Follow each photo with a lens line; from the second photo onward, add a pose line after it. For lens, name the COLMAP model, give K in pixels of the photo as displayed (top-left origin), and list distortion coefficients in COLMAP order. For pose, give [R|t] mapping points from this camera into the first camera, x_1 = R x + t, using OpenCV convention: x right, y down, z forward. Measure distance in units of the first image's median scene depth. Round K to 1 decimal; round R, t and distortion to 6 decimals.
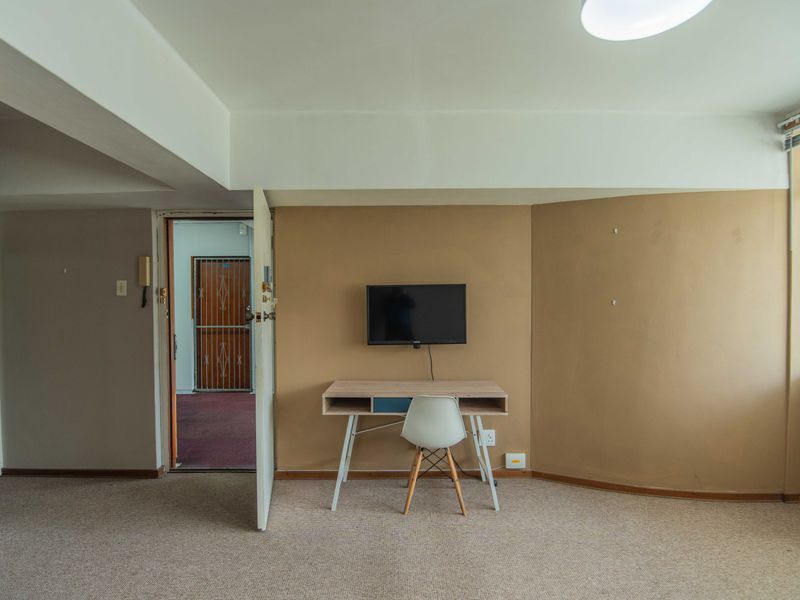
lens RADIAL K [[400.3, 0, 402.3], [0, 400.3, 310.6], [0, 0, 1]] dist [-0.018189, -0.001499]
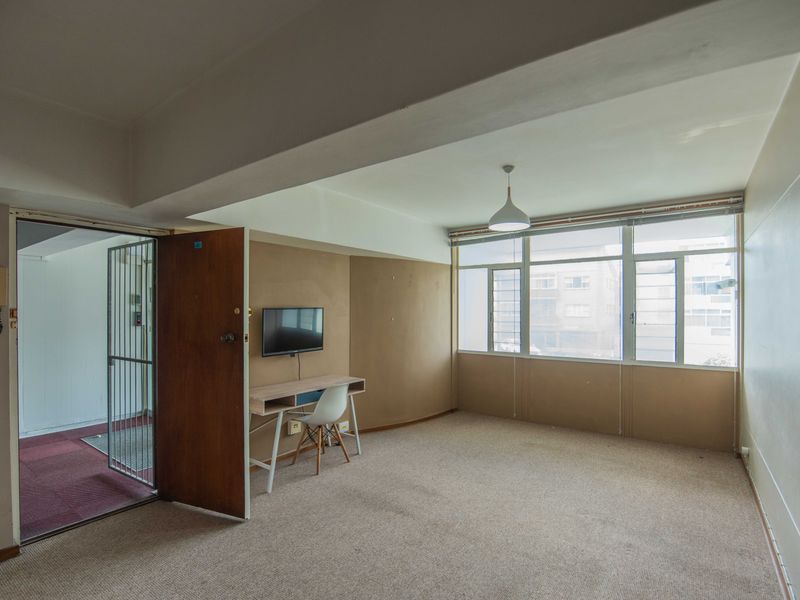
lens RADIAL K [[400.3, 0, 402.3], [0, 400.3, 310.6], [0, 0, 1]] dist [-0.018189, -0.001499]
pose [[0.590248, 0.001101, 0.807221, -0.921420], [0.009872, 0.999914, -0.008583, -0.046262], [-0.807161, 0.013035, 0.590187, -0.067013]]
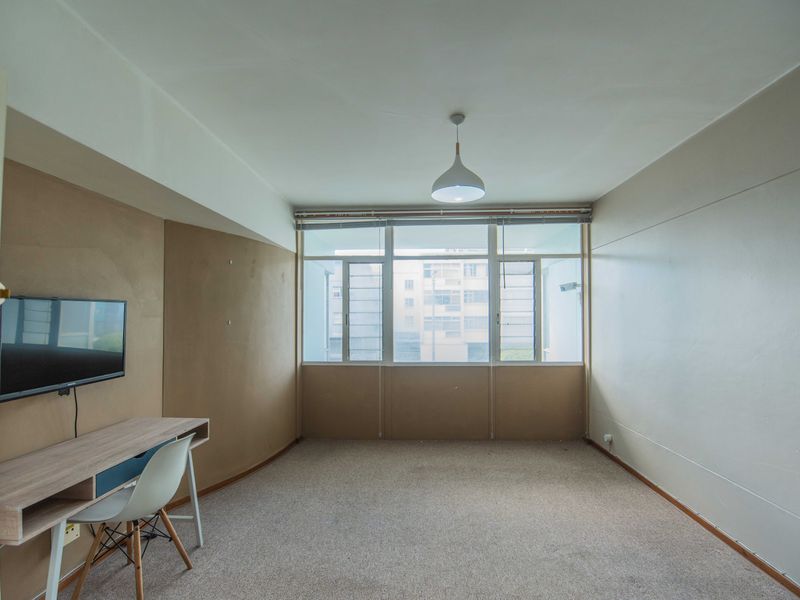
lens RADIAL K [[400.3, 0, 402.3], [0, 400.3, 310.6], [0, 0, 1]] dist [-0.018189, -0.001499]
pose [[0.050576, 0.020045, 0.998519, -0.674677], [0.017168, 0.999633, -0.020937, -0.024160], [-0.998573, 0.018201, 0.050213, 0.466288]]
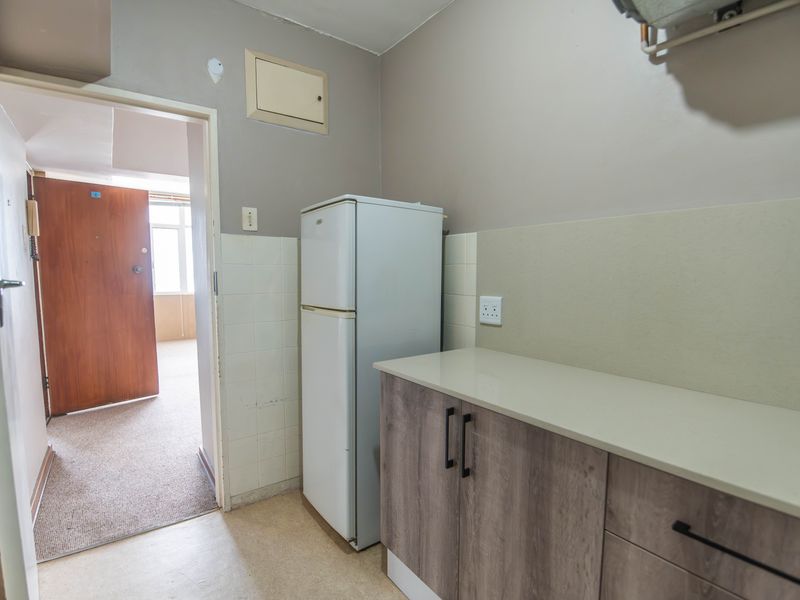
lens RADIAL K [[400.3, 0, 402.3], [0, 400.3, 310.6], [0, 0, 1]] dist [-0.018189, -0.001499]
pose [[-0.587308, -0.076419, 0.805748, -2.104006], [0.006976, 0.995018, 0.099455, 0.024687], [-0.809334, 0.064031, -0.583848, 1.021835]]
